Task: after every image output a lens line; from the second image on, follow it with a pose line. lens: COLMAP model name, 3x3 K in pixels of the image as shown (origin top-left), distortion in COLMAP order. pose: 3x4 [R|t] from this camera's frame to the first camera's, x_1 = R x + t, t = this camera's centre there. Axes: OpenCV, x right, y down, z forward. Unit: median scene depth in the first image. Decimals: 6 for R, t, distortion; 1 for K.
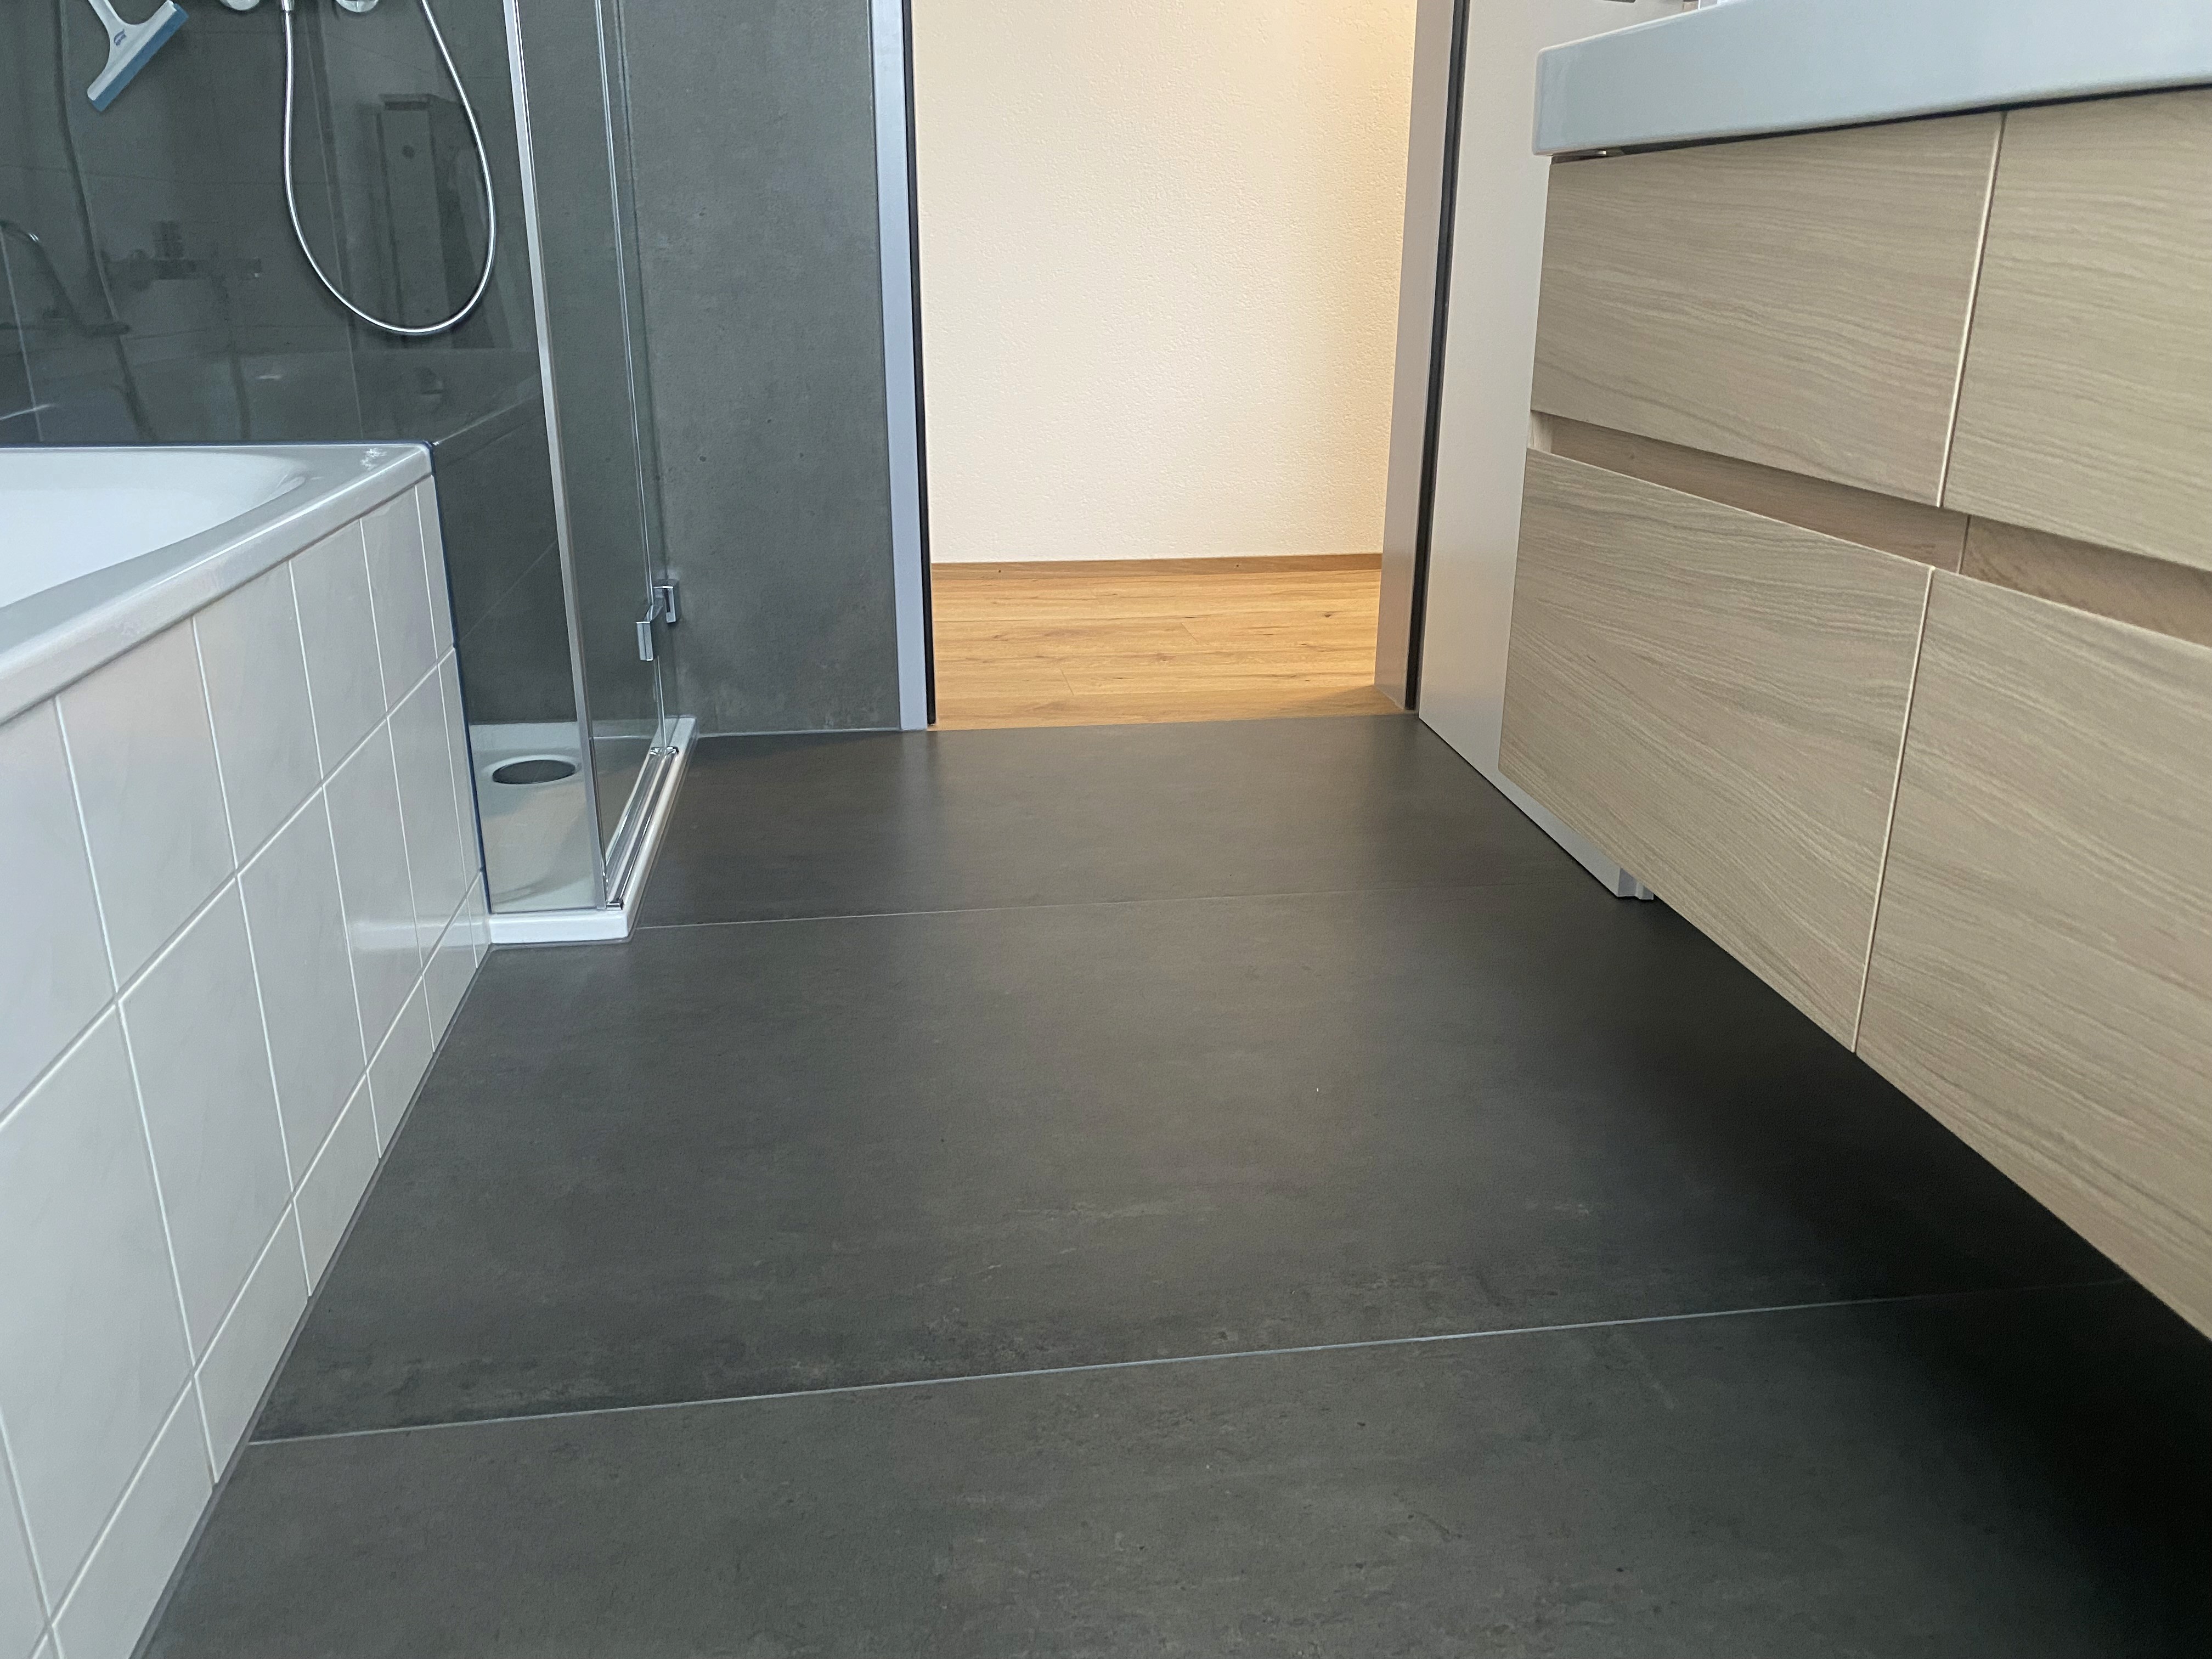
lens RADIAL K [[1672.4, 0, 1139.5], [0, 1672.4, 827.7], [0, 0, 1]] dist [-0.004249, -0.013206]
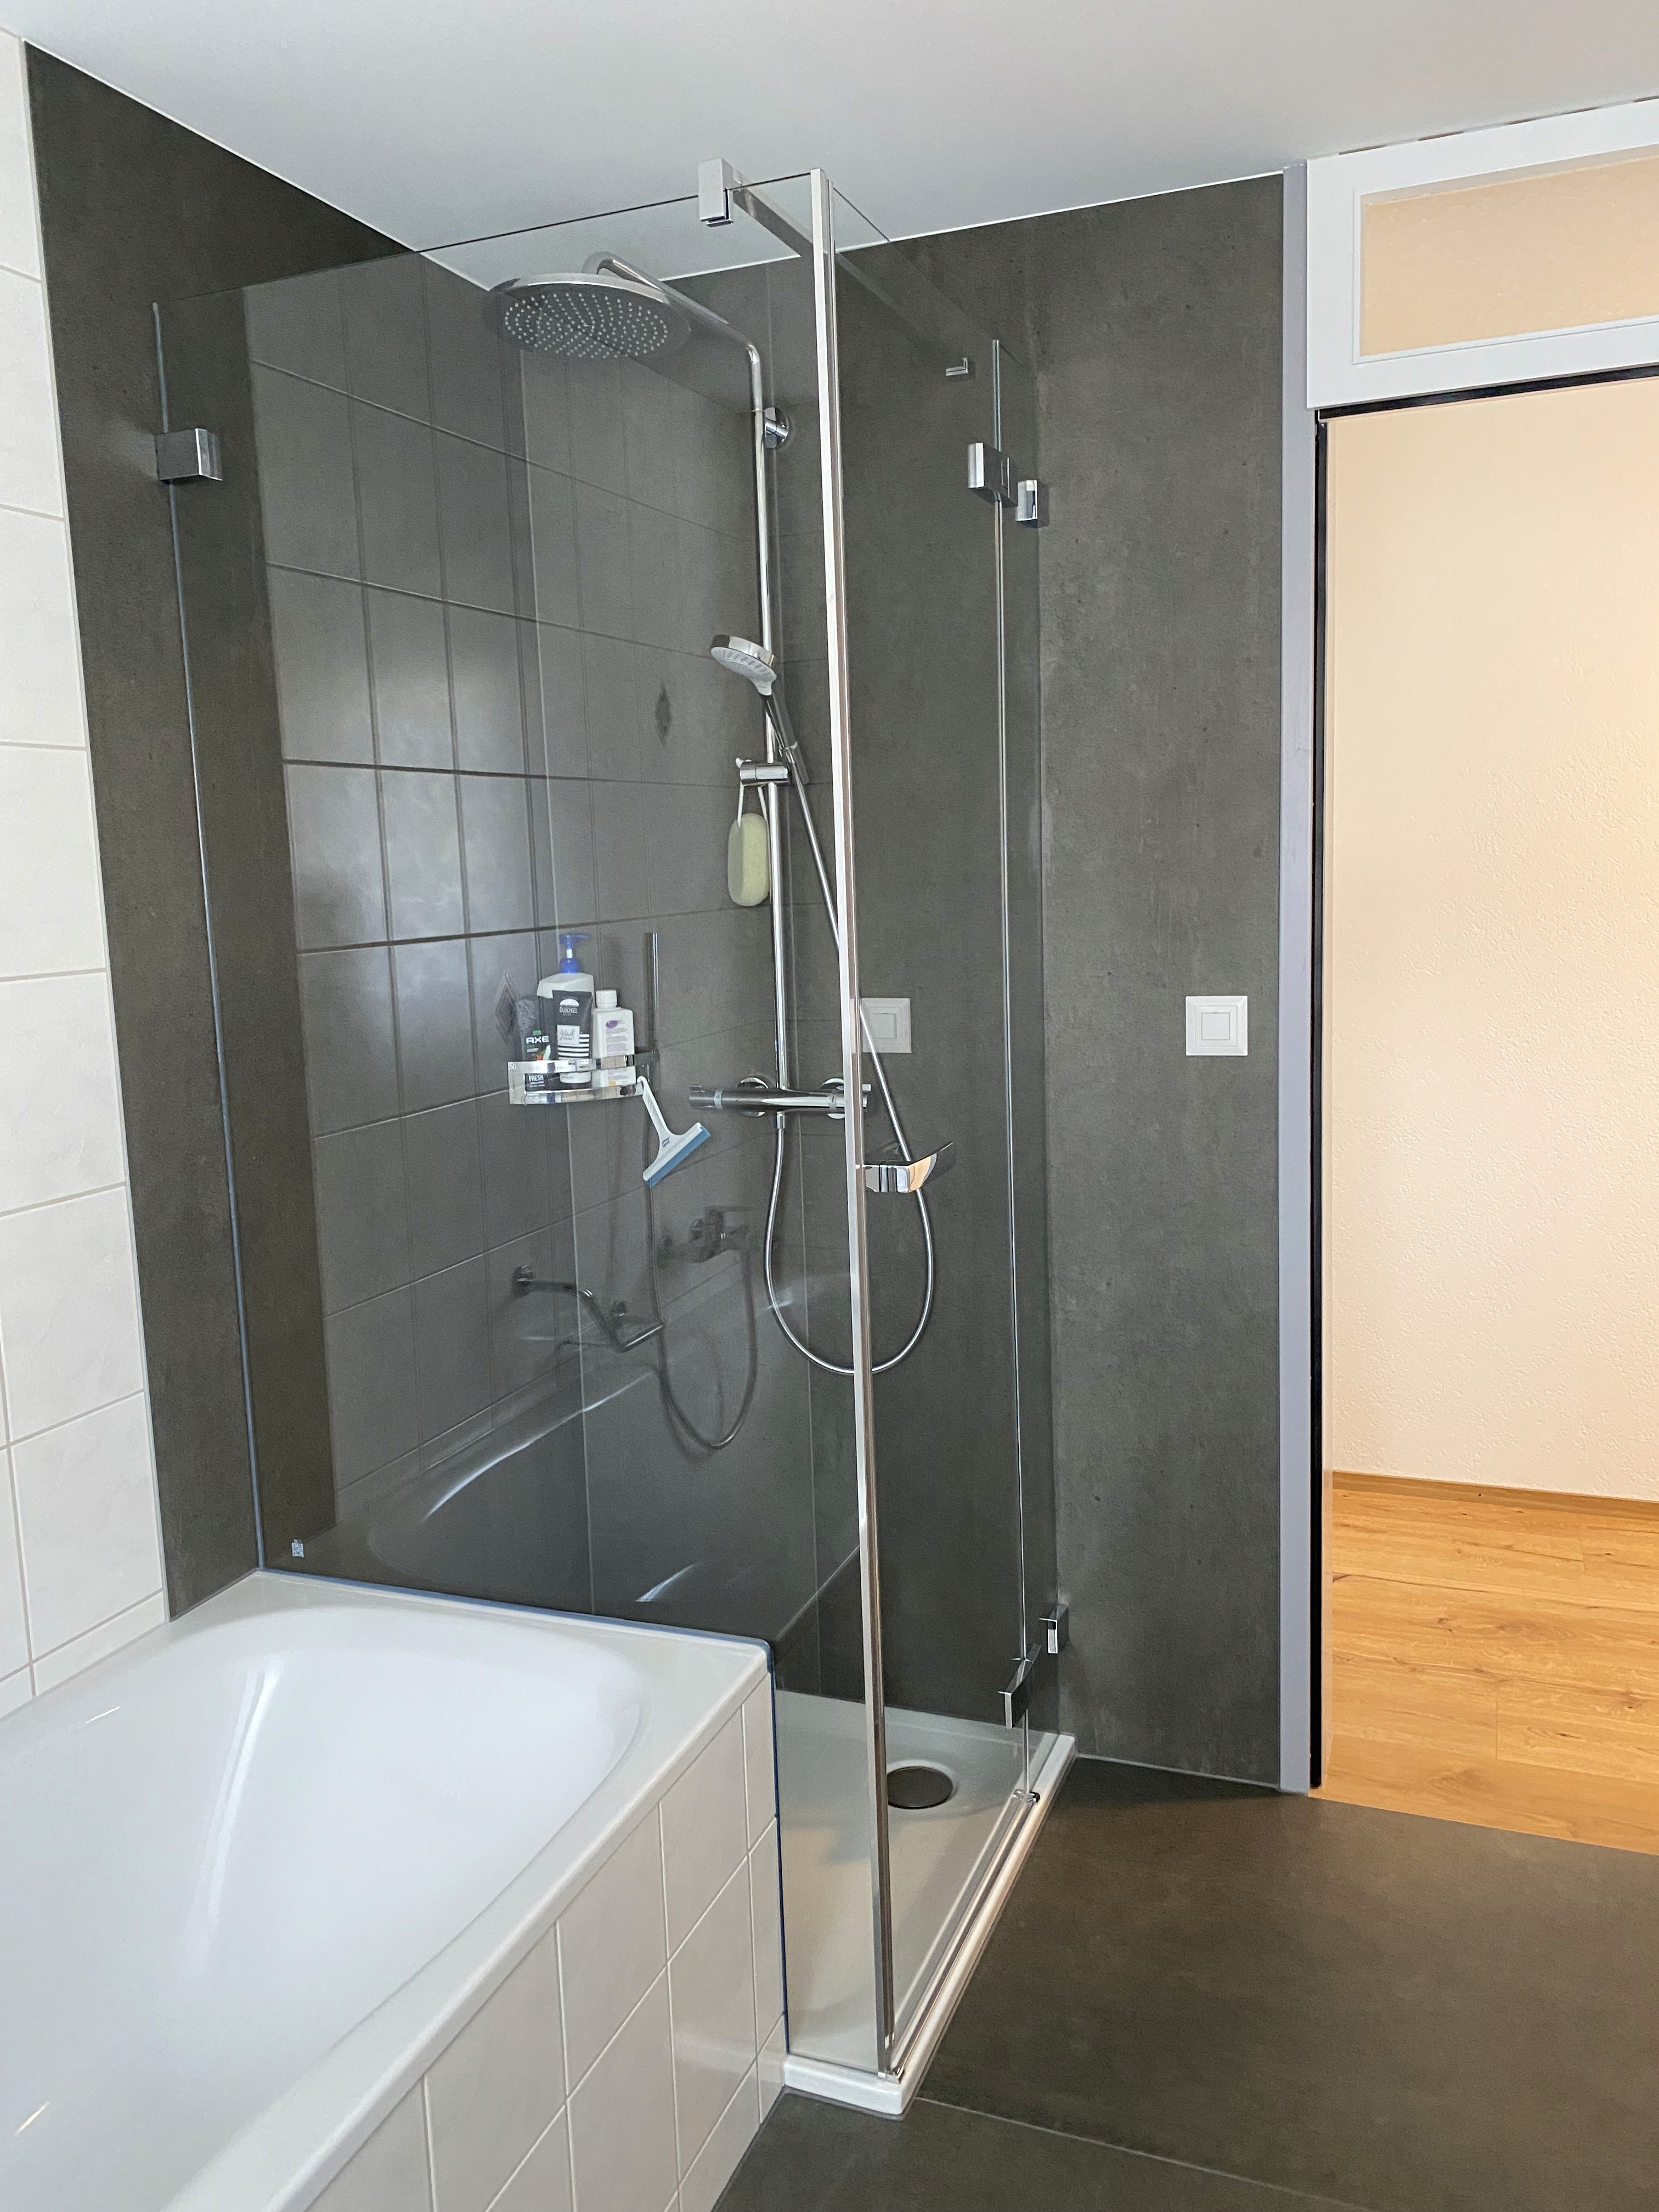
lens RADIAL K [[1674.9, 0, 829.5], [0, 1674.9, 1106.0], [0, 0, 1]] dist [0.026289, 0.000669]
pose [[0.856050, 0.035292, -0.515687, 0.124212], [-0.126946, 0.981465, -0.143565, -0.281114], [0.501062, 0.188363, 0.844663, -0.016031]]
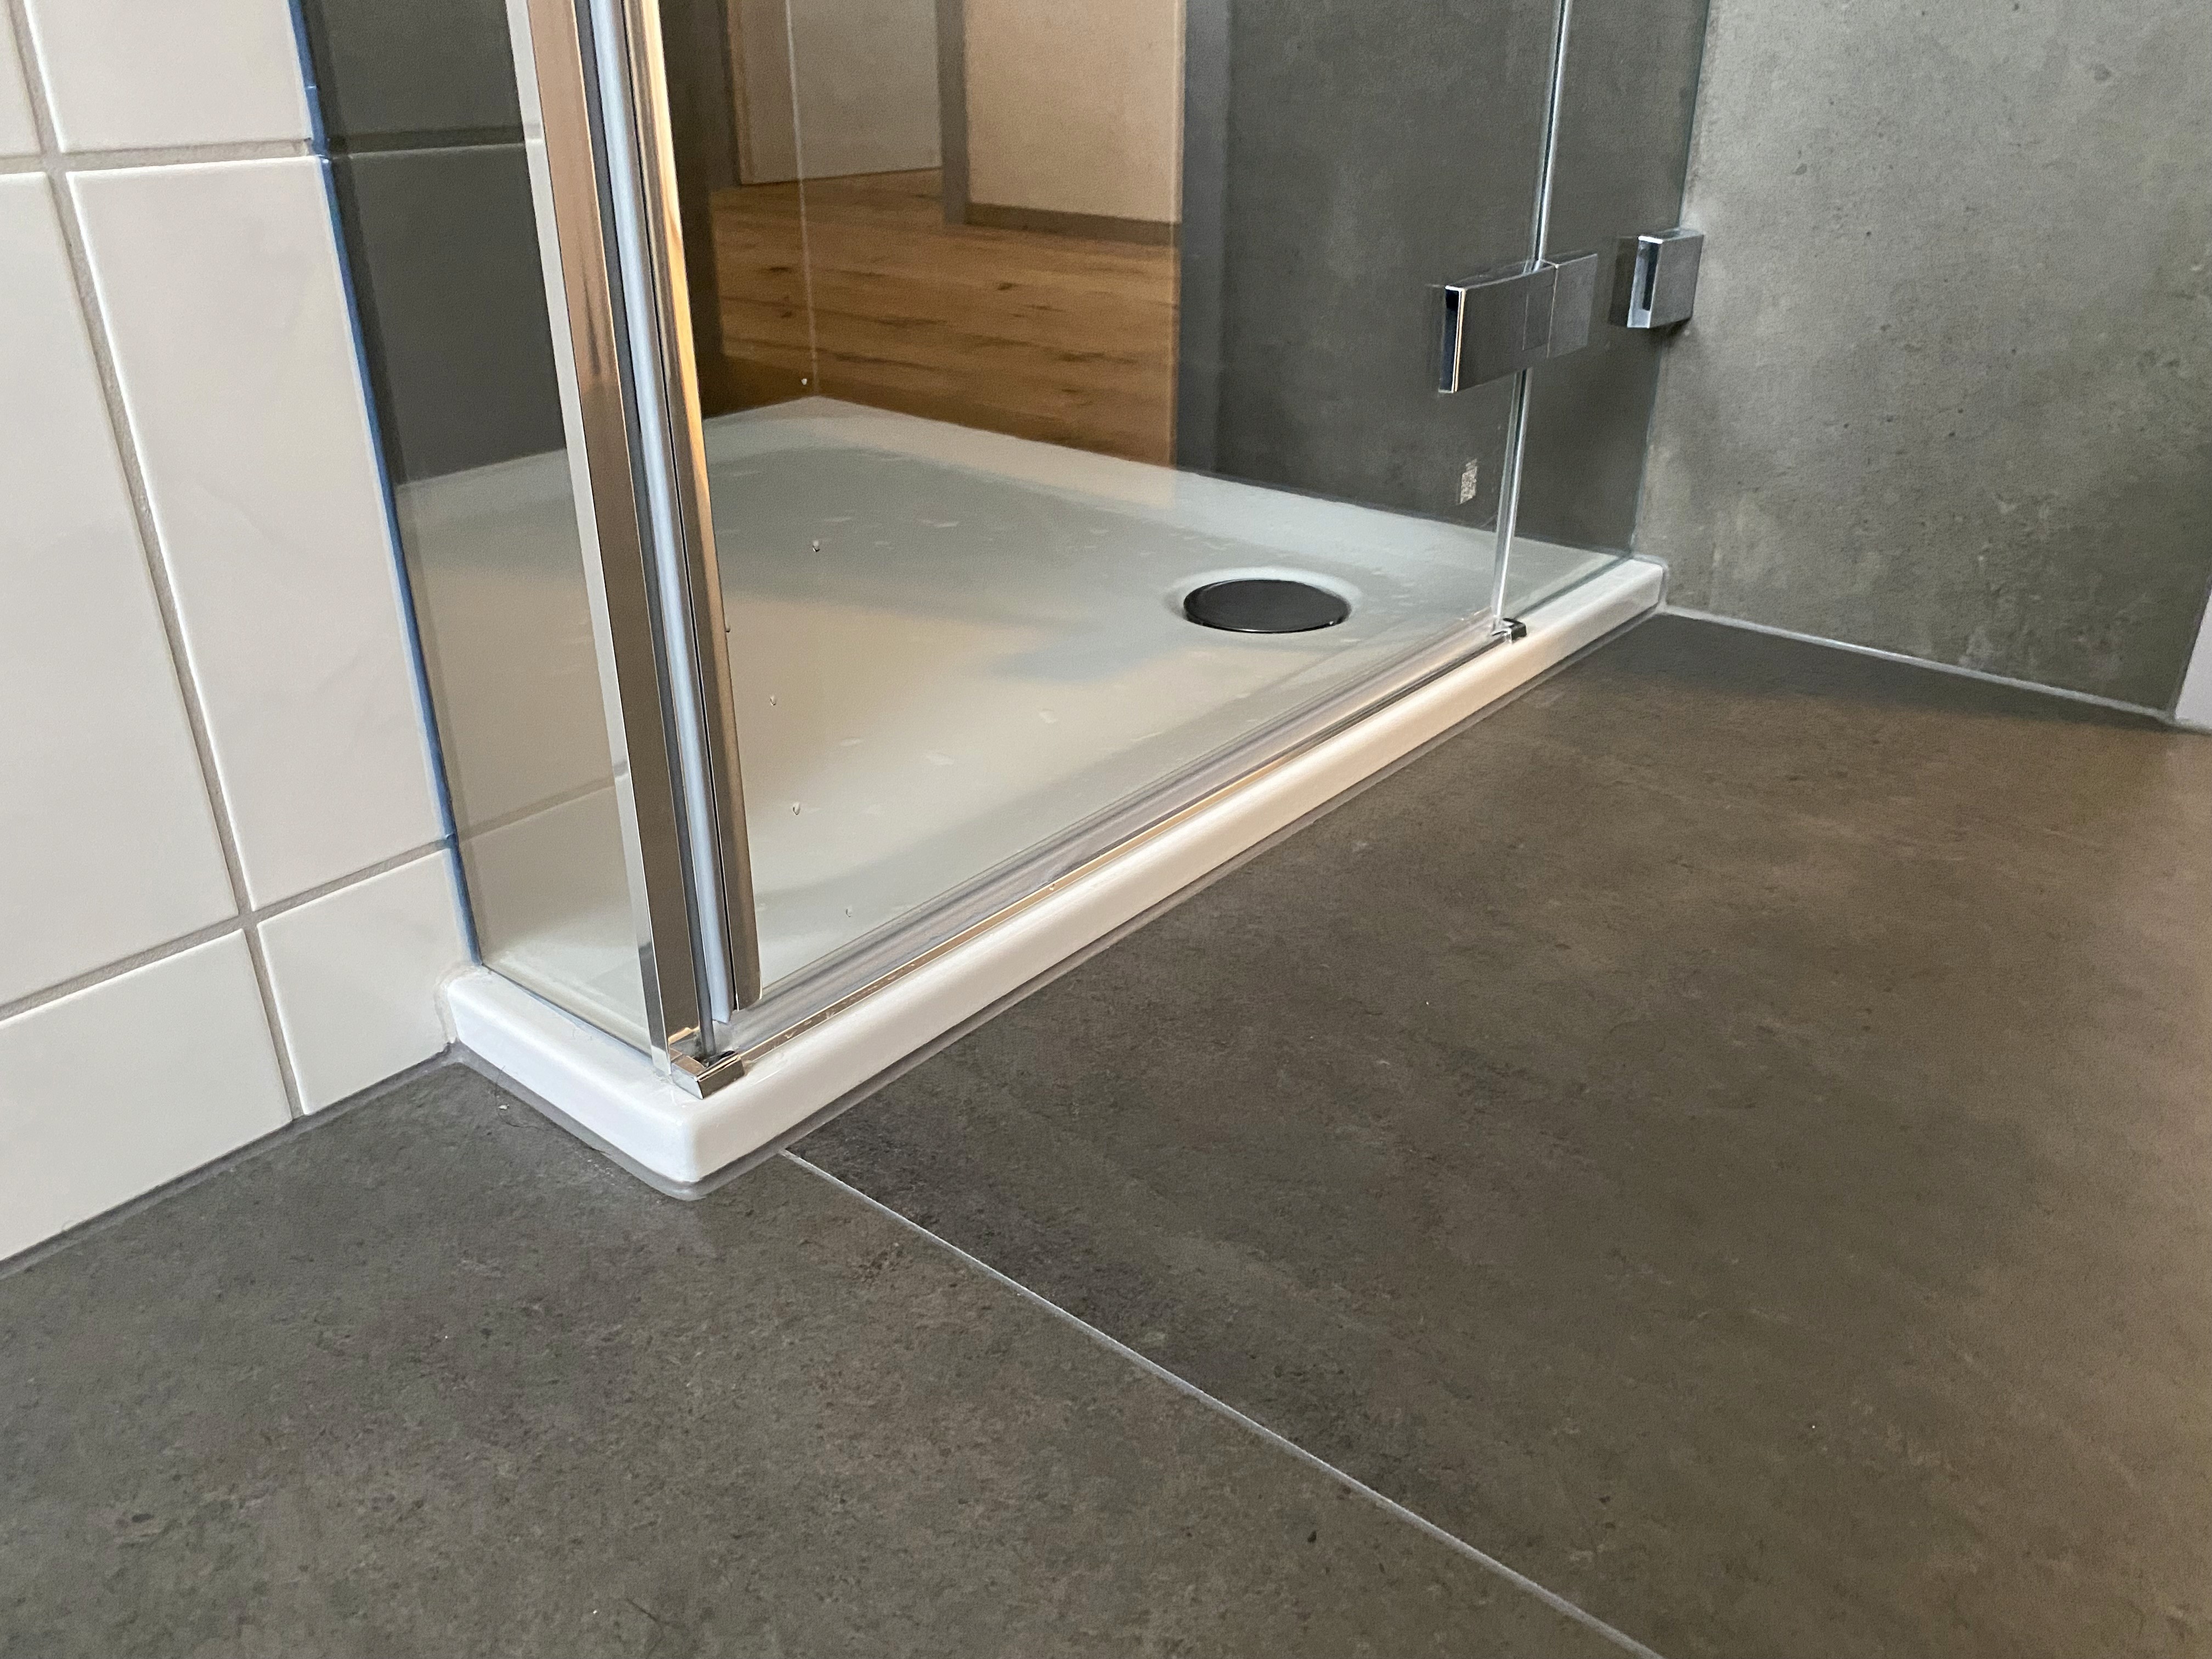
lens RADIAL K [[1672.4, 0, 1139.5], [0, 1672.4, 827.7], [0, 0, 1]] dist [-0.004249, -0.013206]
pose [[0.669520, 0.322012, -0.669366, -0.042624], [-0.240491, 0.946580, 0.214824, -0.062677], [0.702785, 0.017148, 0.711196, 0.600584]]
